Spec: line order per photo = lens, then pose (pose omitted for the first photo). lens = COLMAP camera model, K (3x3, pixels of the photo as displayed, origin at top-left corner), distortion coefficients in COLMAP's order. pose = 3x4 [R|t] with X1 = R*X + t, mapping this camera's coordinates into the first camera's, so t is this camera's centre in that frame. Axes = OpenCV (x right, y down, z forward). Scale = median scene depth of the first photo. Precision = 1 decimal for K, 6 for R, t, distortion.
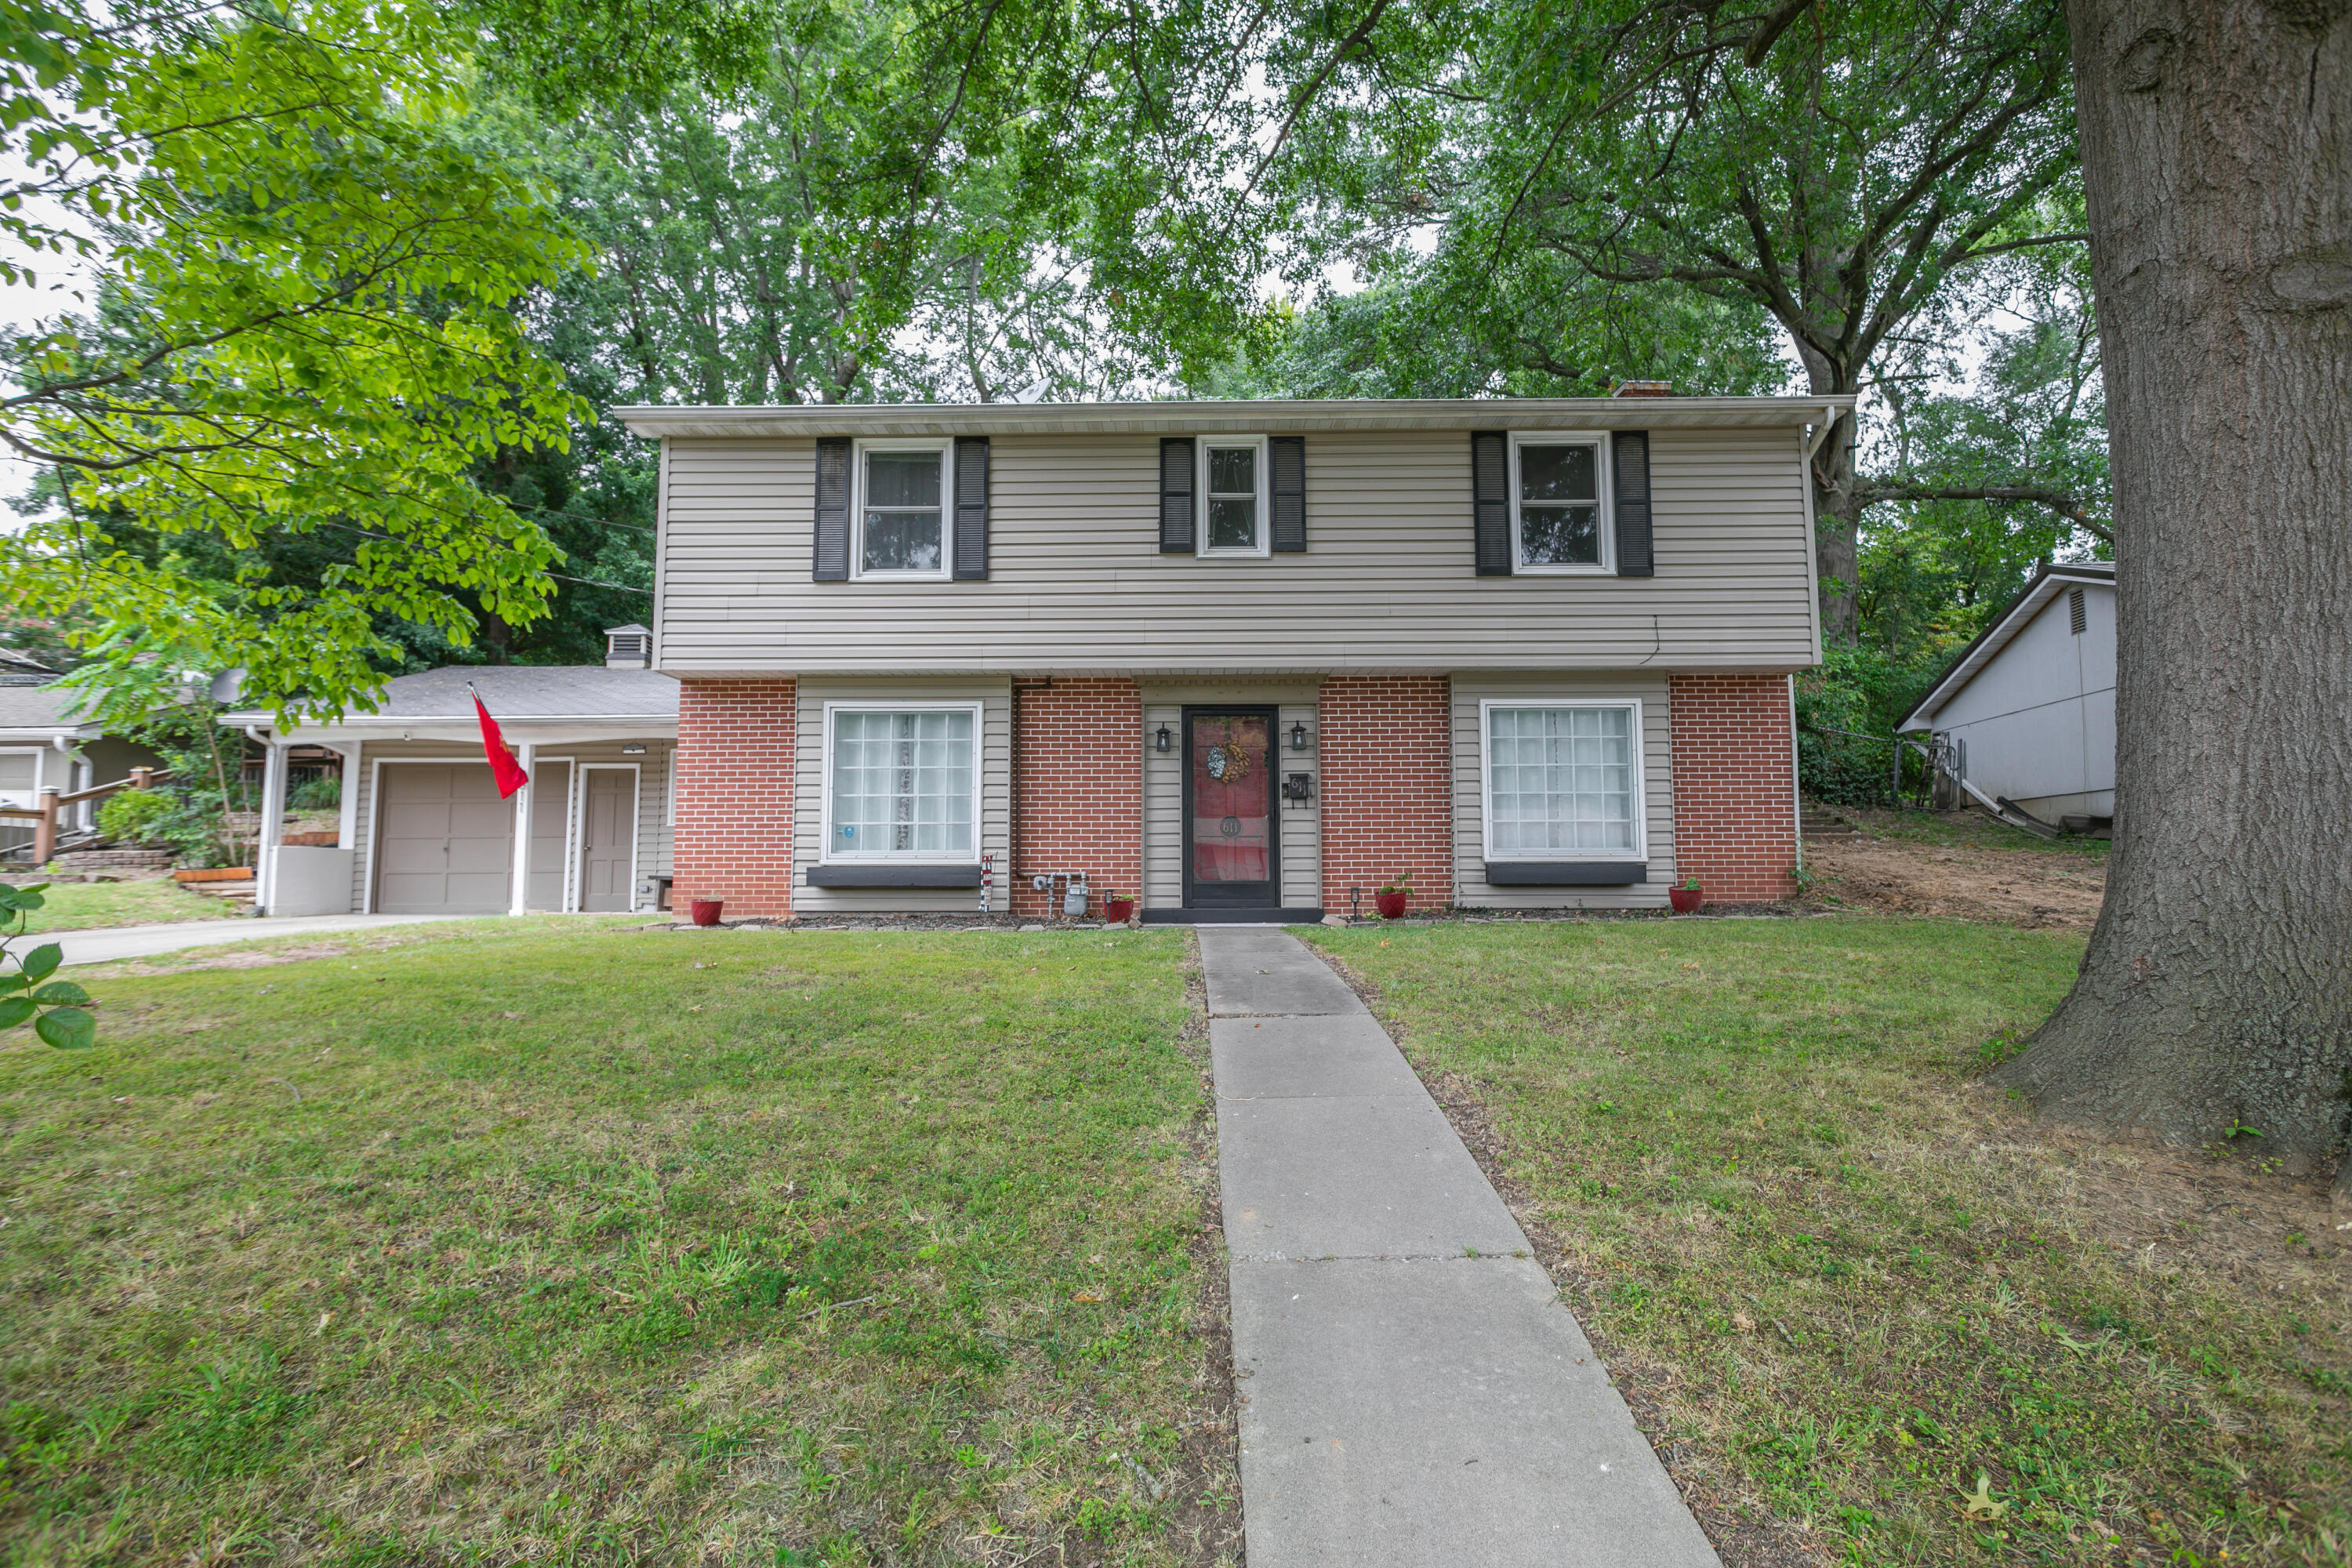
lens RADIAL K [[1119.1, 0, 1165.5], [0, 1119.1, 778.1], [0, 0, 1]] dist [0.004529, 0.000560]
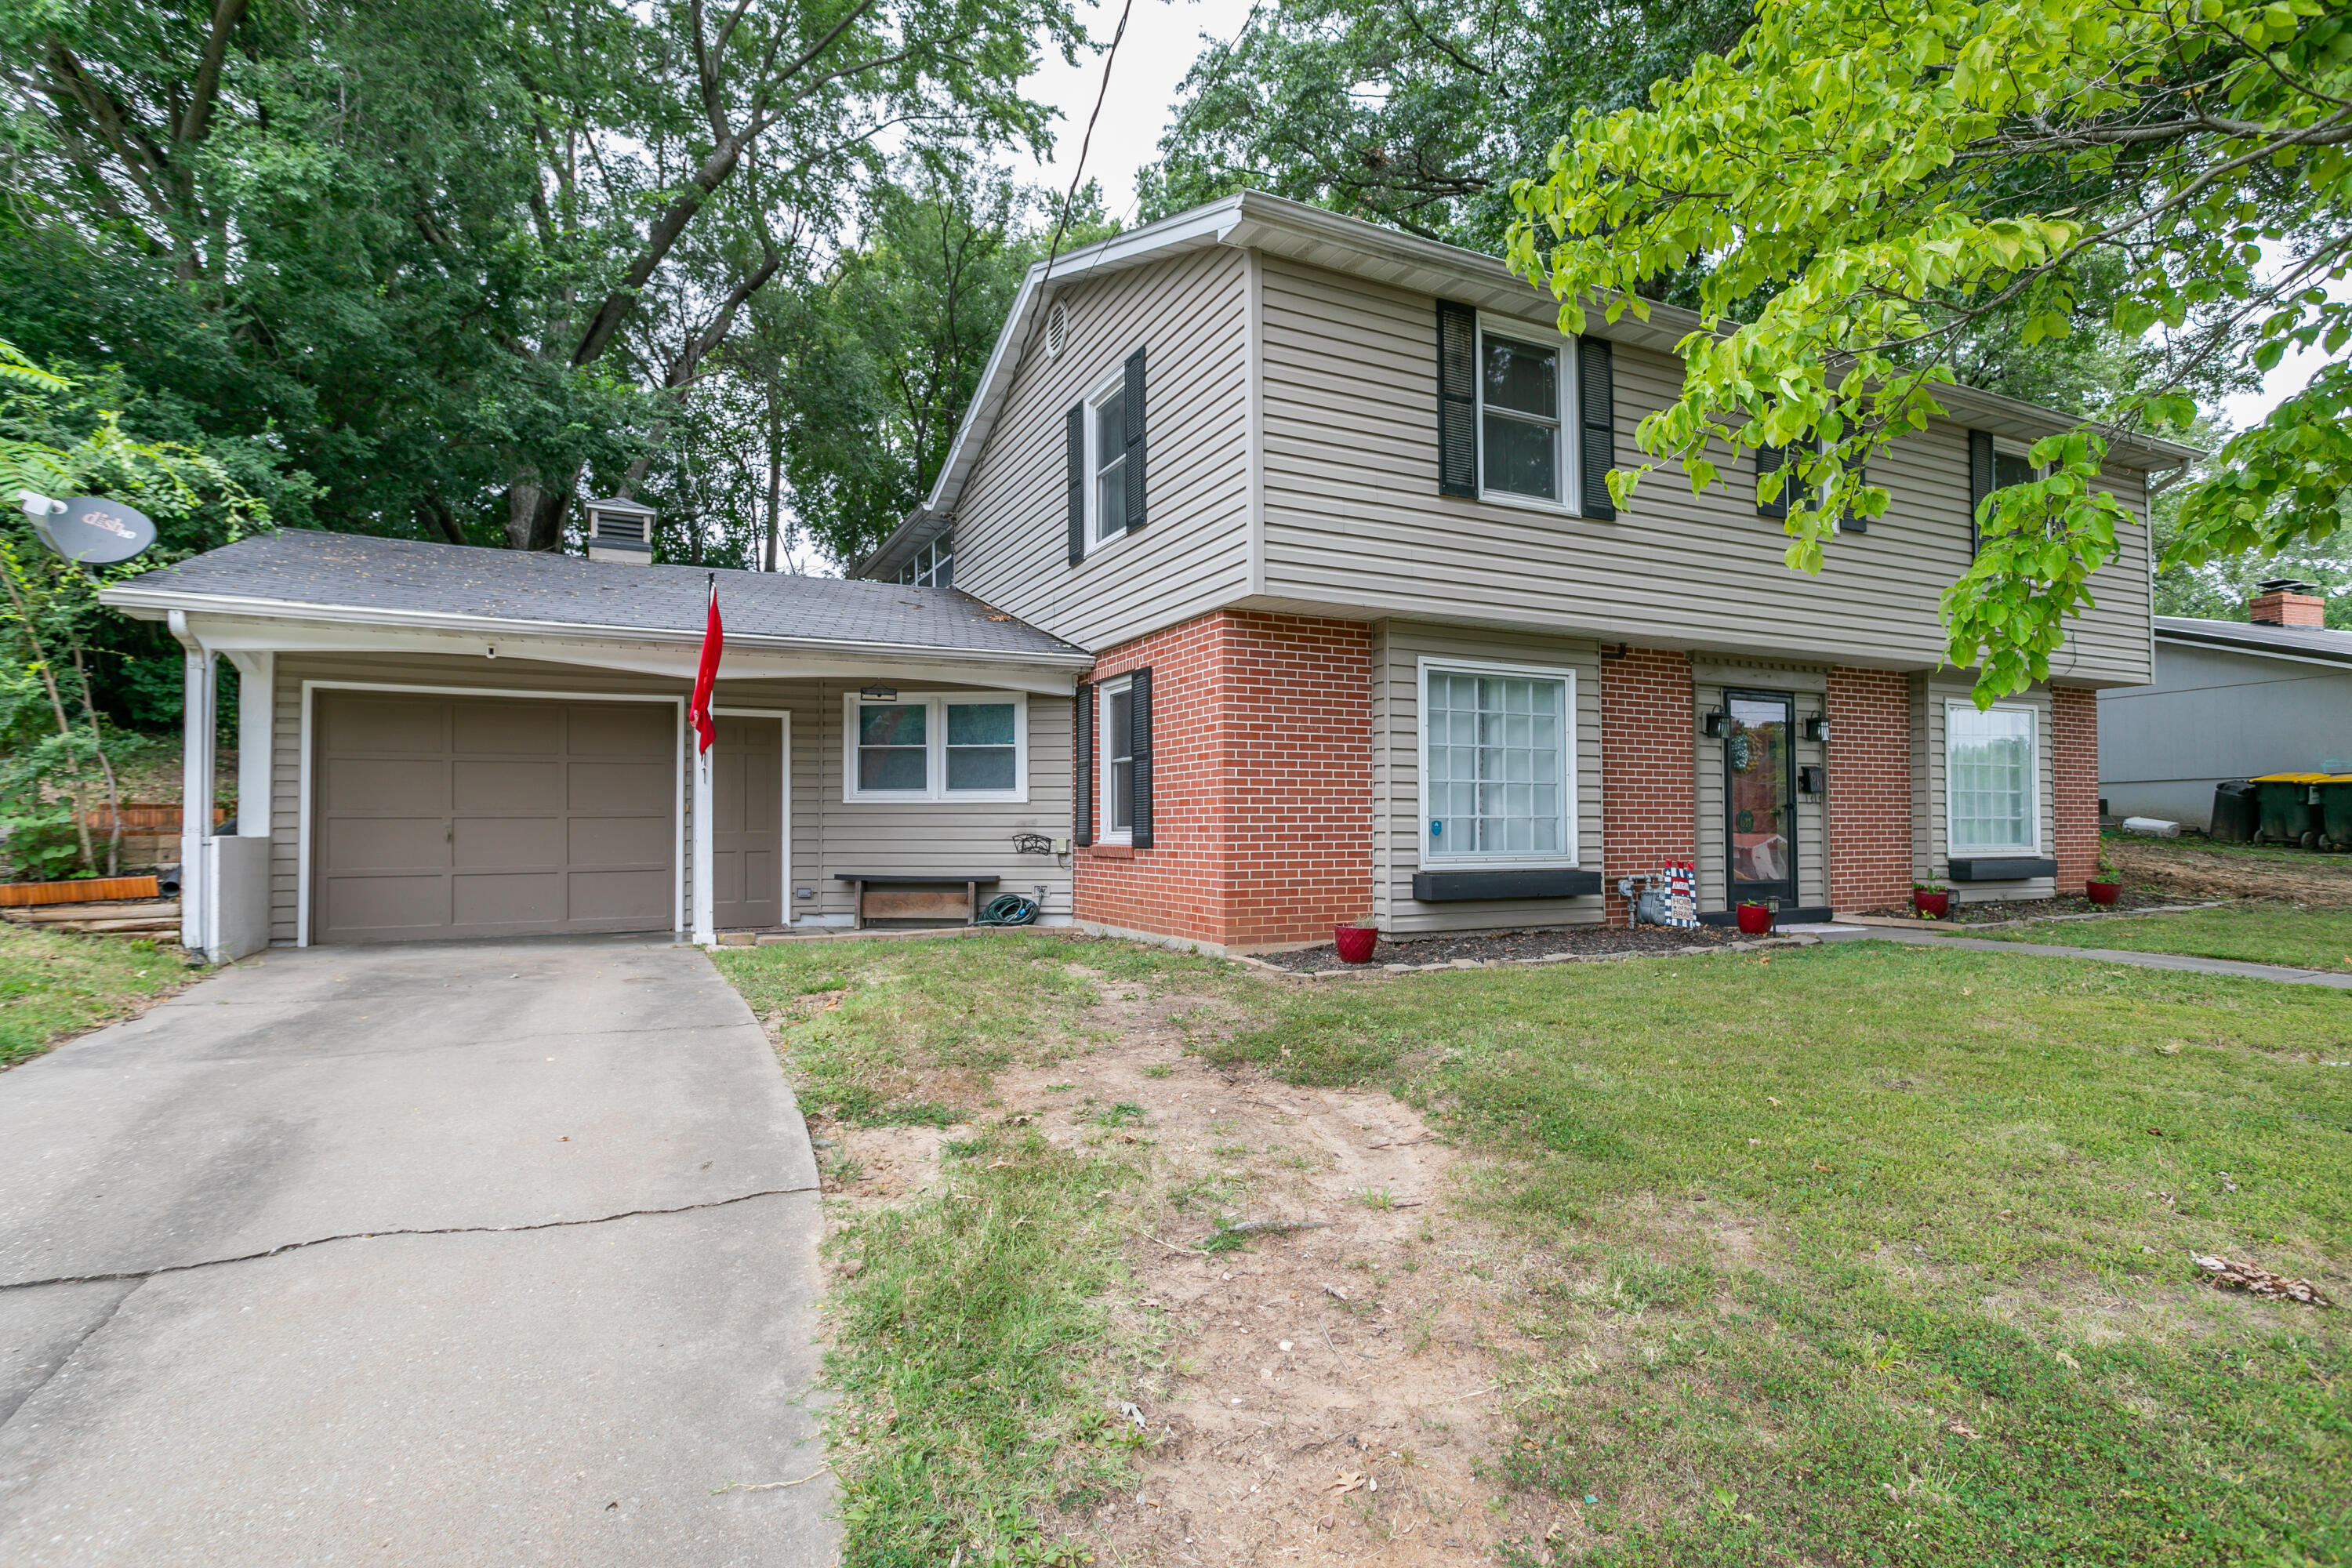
lens RADIAL K [[1142.9, 0, 1186.4], [0, 1142.9, 807.5], [0, 0, 1]] dist [0.000851, 0.000236]
pose [[0.892060, 0.008816, 0.451831, -0.798166], [-0.037369, 0.997825, 0.054308, -0.001898], [-0.450369, -0.065331, 0.890449, 0.377013]]
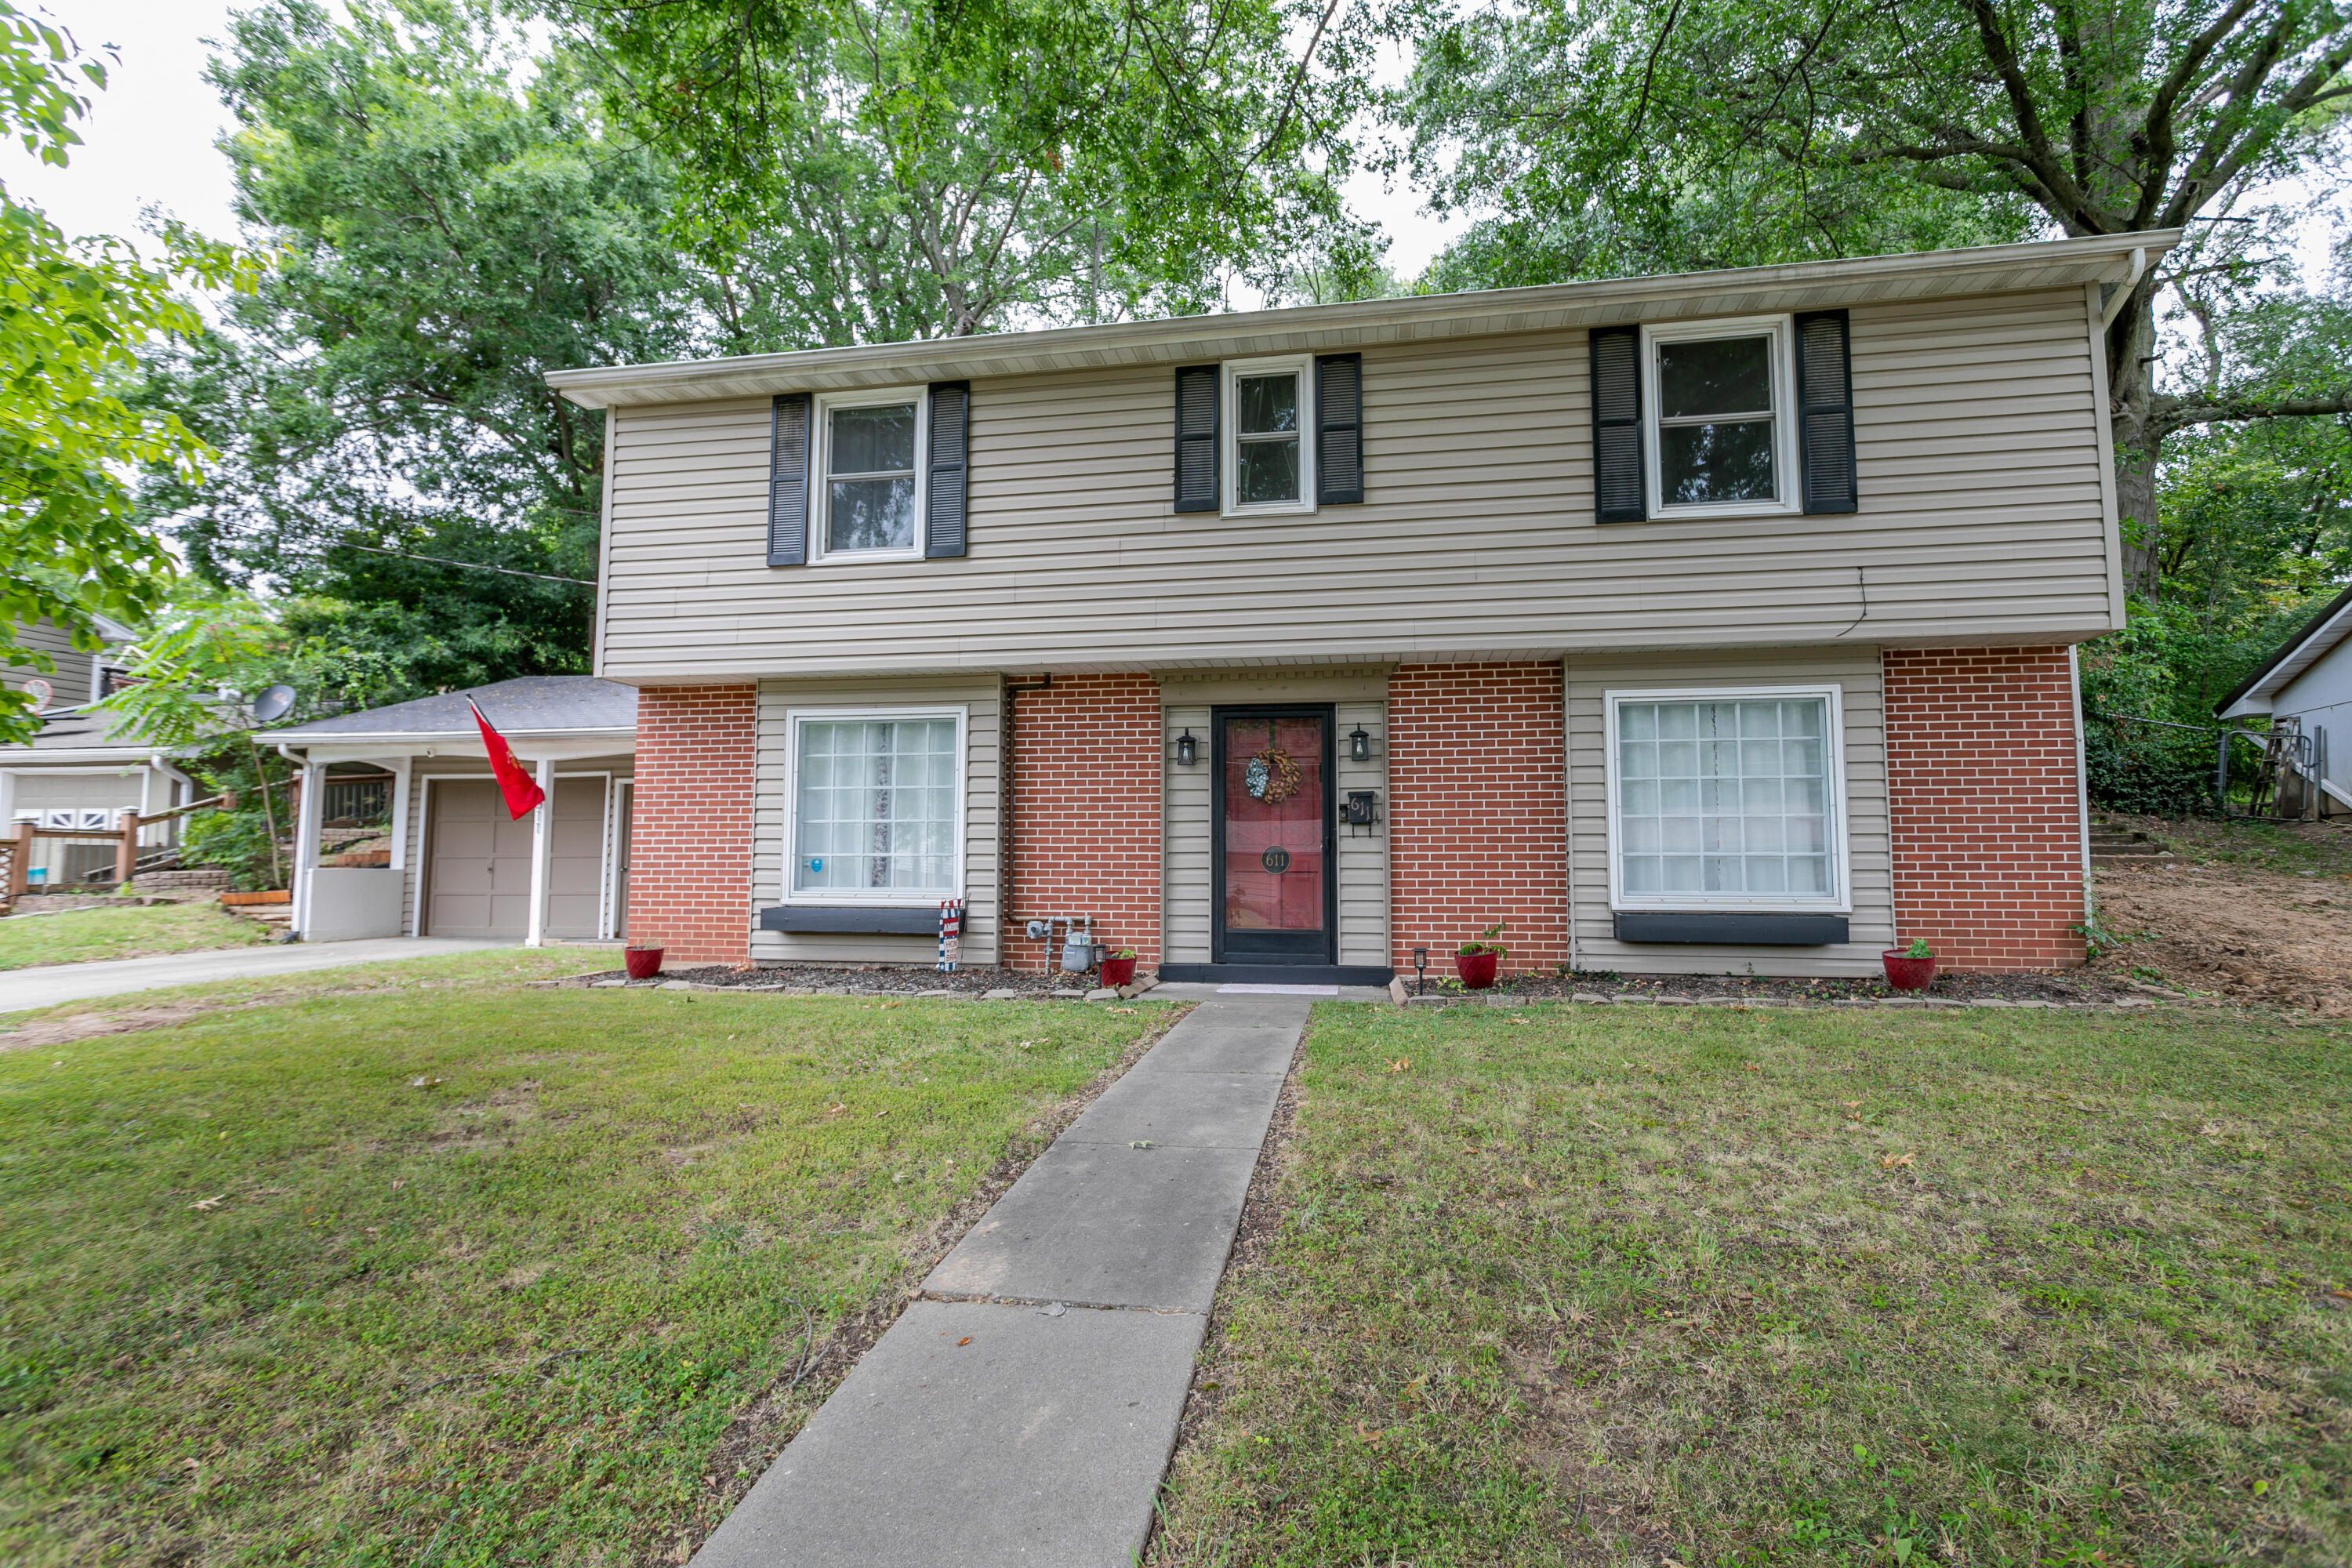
lens RADIAL K [[1119.1, 0, 1165.5], [0, 1119.1, 778.1], [0, 0, 1]] dist [0.004529, 0.000560]
pose [[0.986615, -0.008853, -0.162826, 0.112839], [0.009670, 0.999944, 0.004229, -0.018053], [0.162780, -0.005747, 0.986646, 0.217300]]
